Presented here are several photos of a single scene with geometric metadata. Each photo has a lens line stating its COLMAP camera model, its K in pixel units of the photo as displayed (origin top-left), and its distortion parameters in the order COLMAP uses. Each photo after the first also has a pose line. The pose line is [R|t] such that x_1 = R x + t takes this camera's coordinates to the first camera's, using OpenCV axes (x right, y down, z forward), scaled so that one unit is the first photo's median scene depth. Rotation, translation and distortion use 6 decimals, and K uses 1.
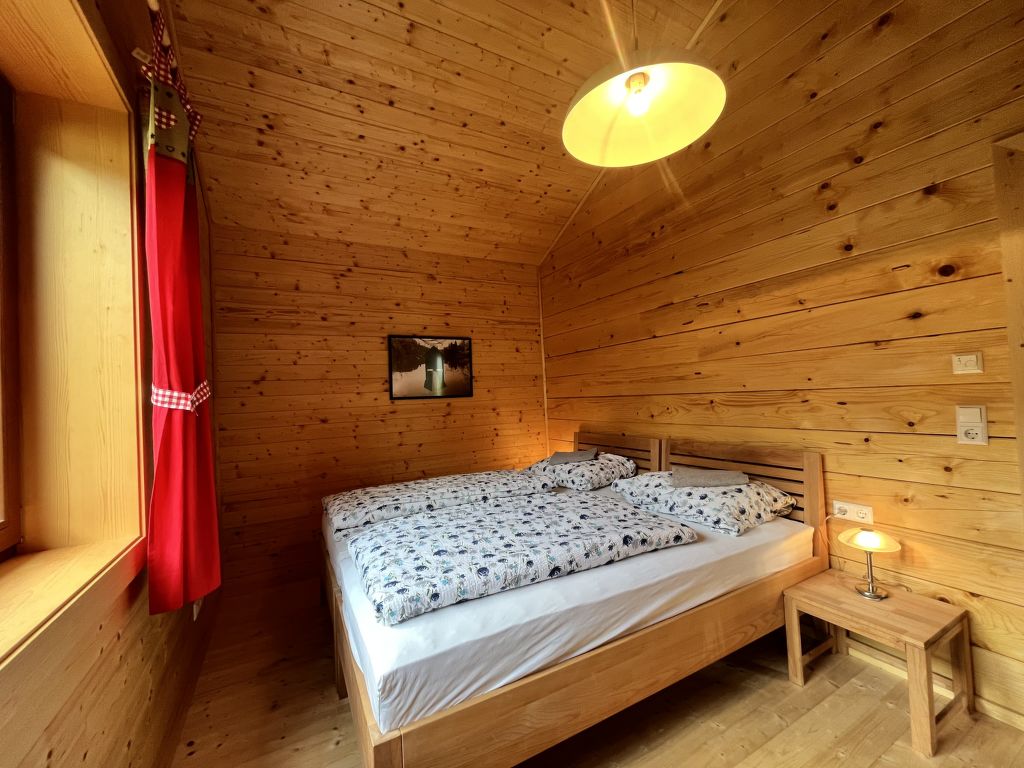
lens RADIAL K [[413.2, 0, 509.8], [0, 413.2, 383.1], [0, 0, 1]] dist [-0.002184, -0.000055]
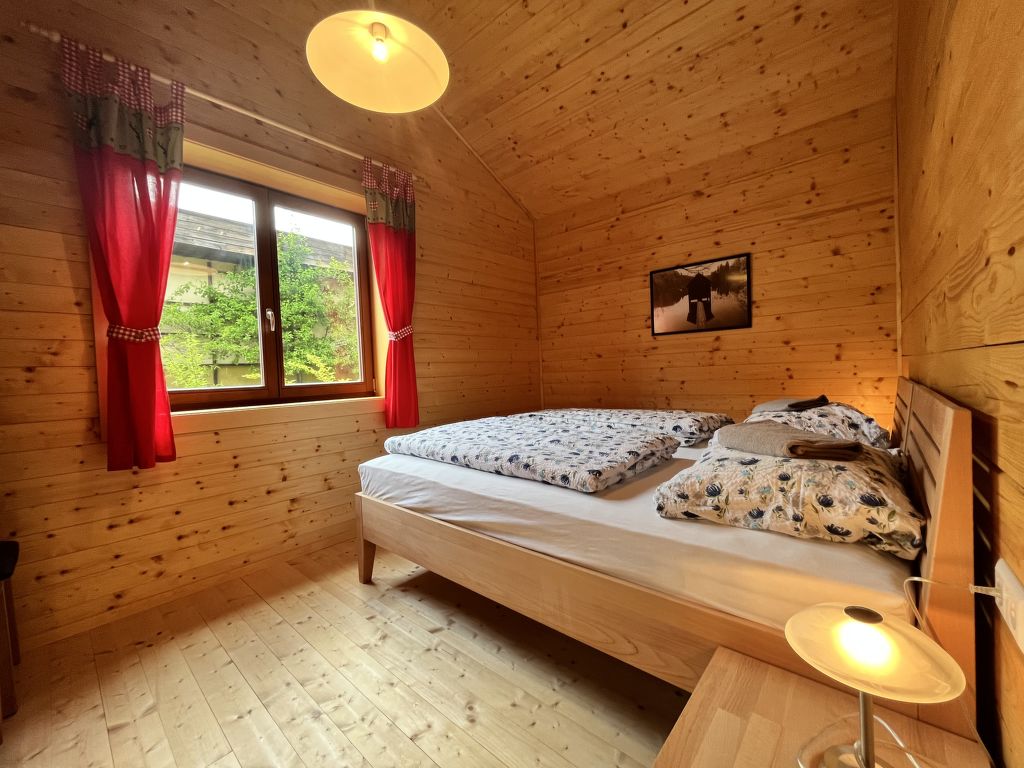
lens RADIAL K [[412.3, 0, 509.4], [0, 412.3, 383.0], [0, 0, 1]] dist [-0.001740, -0.000454]
pose [[0.348902, 0.054463, -0.935575, 0.544828], [0.053481, 0.995526, 0.077897, 0.057835], [0.935632, -0.077214, 0.344428, 0.307910]]
